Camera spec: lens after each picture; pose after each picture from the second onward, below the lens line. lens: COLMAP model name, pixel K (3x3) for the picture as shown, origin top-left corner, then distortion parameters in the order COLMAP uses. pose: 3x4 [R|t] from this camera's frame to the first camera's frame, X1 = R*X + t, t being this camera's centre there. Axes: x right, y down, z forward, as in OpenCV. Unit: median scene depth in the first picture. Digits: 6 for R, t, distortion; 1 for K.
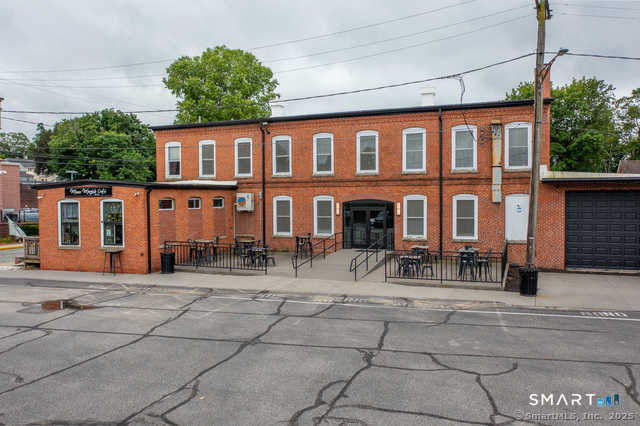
lens RADIAL K [[502.2, 0, 319.7], [0, 502.2, 216.6], [0, 0, 1]] dist [-0.027273, 0.011119]
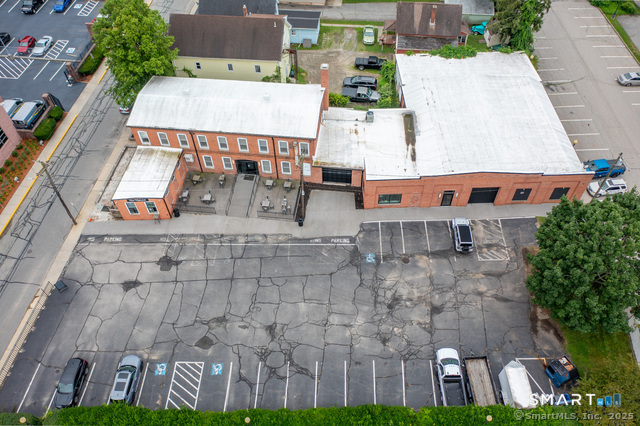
lens RADIAL K [[502.2, 0, 322.1], [0, 502.2, 214.4], [0, 0, 1]] dist [-0.027273, 0.011119]
pose [[0.969061, -0.199422, 0.145434, 0.052695], [0.024478, 0.663978, 0.747351, -1.714367], [-0.245603, -0.720669, 0.648317, -0.841472]]
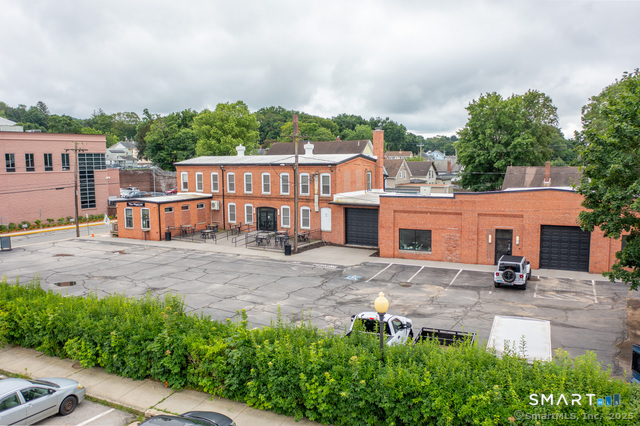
lens RADIAL K [[502.2, 0, 317.9], [0, 502.2, 211.4], [0, 0, 1]] dist [-0.027273, 0.011119]
pose [[0.980477, 0.017777, -0.195831, 0.740321], [-0.004774, 0.997764, 0.066670, -0.161087], [0.196578, -0.064433, 0.978369, -0.995402]]
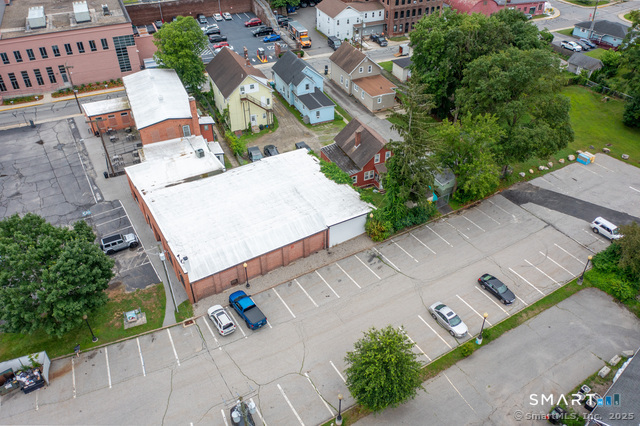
lens RADIAL K [[502.2, 0, 320.9], [0, 502.2, 212.9], [0, 0, 1]] dist [-0.027273, 0.011119]
pose [[0.700977, 0.430931, -0.568268, 3.293916], [-0.033769, 0.815967, 0.577112, -1.645328], [0.712384, -0.385352, 0.586526, -0.304279]]
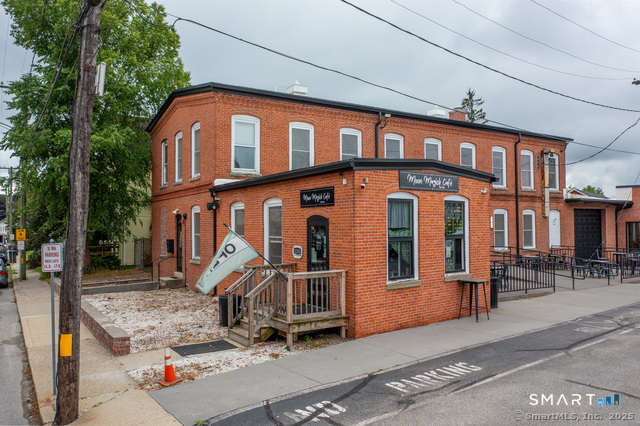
lens RADIAL K [[502.2, 0, 319.8], [0, 502.2, 213.2], [0, 0, 1]] dist [-0.027273, 0.011119]
pose [[0.589676, 0.026302, 0.807212, -0.921008], [0.034302, 0.997752, -0.057568, 0.013502], [-0.806911, 0.061636, 0.587448, 0.706001]]
